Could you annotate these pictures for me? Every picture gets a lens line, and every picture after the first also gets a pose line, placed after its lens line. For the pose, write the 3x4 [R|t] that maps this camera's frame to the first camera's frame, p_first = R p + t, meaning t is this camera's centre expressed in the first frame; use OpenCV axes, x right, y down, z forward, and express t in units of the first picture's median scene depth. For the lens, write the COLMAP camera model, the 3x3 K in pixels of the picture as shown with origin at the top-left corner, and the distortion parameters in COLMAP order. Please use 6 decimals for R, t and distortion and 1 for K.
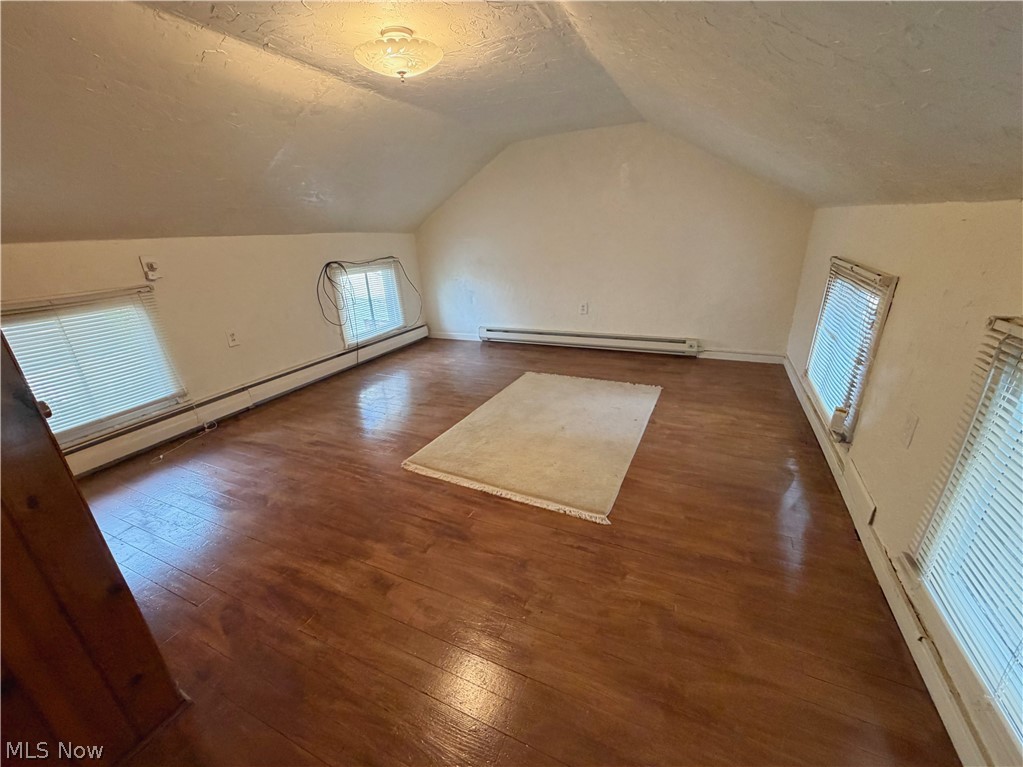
lens RADIAL K [[412.1, 0, 509.8], [0, 412.1, 383.3], [0, 0, 1]] dist [-0.007045, 0.002216]
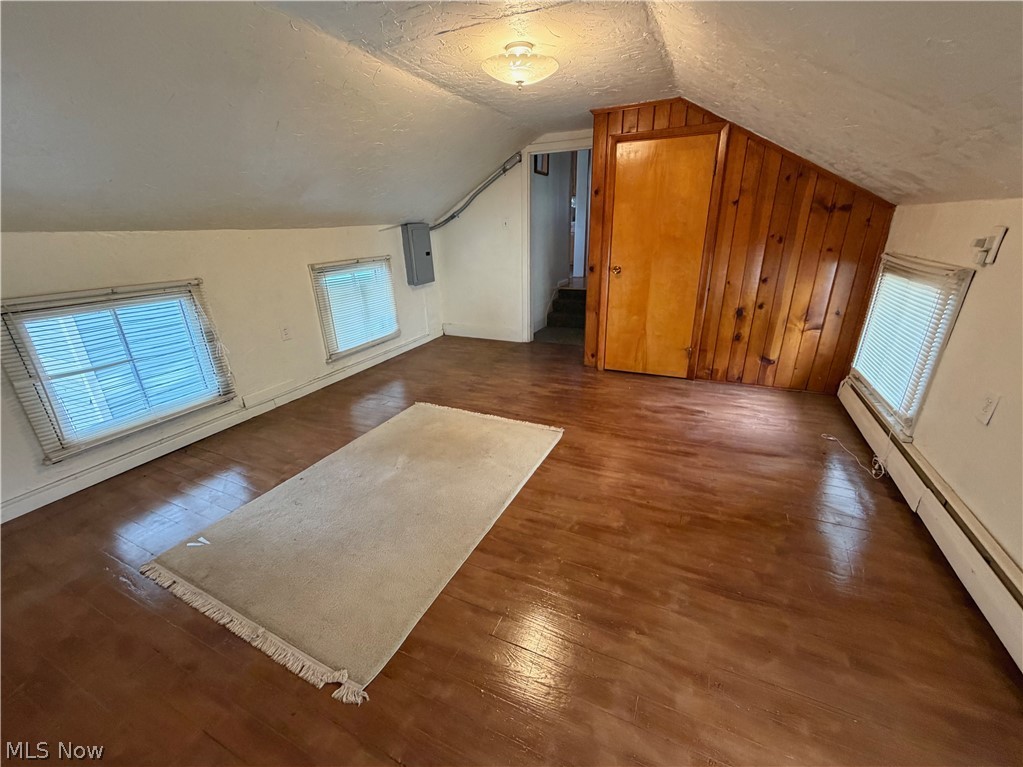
lens RADIAL K [[412.1, 0, 510.1], [0, 412.1, 383.6], [0, 0, 1]] dist [-0.007045, 0.002216]
pose [[-0.997237, 0.069598, 0.025962, -0.165039], [0.069254, 0.744678, 0.663821, -0.691989], [0.026867, 0.663785, -0.747440, 1.871887]]
